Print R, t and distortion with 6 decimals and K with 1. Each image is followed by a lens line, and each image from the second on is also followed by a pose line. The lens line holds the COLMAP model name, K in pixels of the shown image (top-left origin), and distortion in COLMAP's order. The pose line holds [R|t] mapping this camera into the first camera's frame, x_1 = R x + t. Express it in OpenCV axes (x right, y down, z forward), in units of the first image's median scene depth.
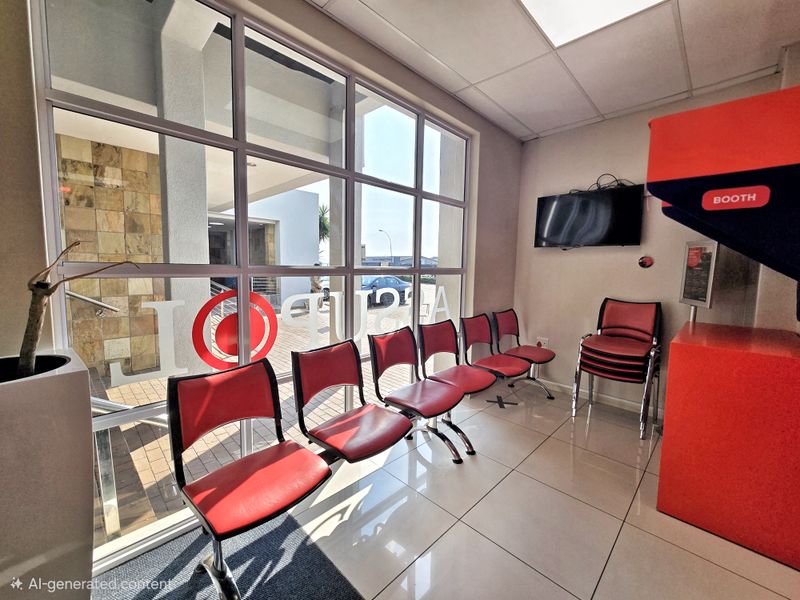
lens RADIAL K [[338.3, 0, 403.1], [0, 338.3, 296.2], [0, 0, 1]] dist [-0.022091, -0.000074]
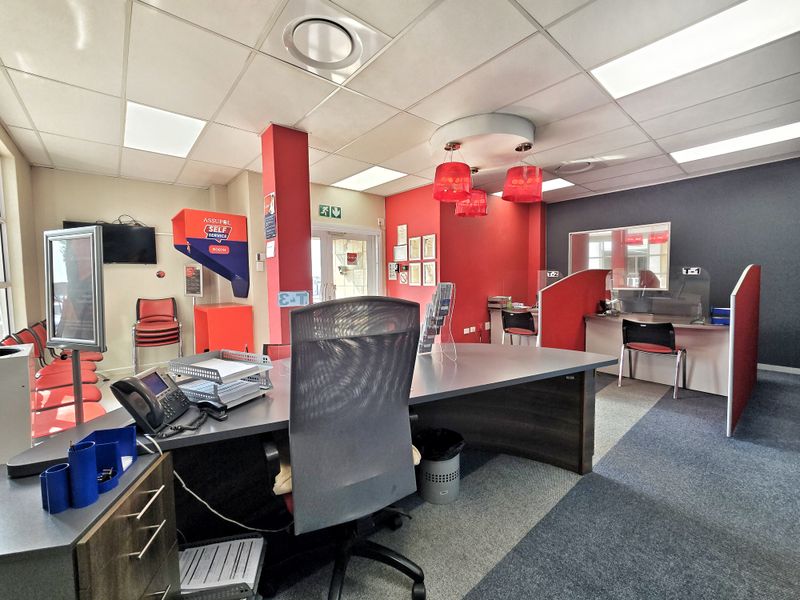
lens RADIAL K [[338.3, 0, 403.1], [0, 338.3, 296.2], [0, 0, 1]] dist [-0.022091, -0.000074]
pose [[0.103552, -0.076136, 0.991706, -0.808298], [0.105044, 0.992327, 0.065215, 0.023420], [-0.989061, 0.097420, 0.110756, -0.364287]]
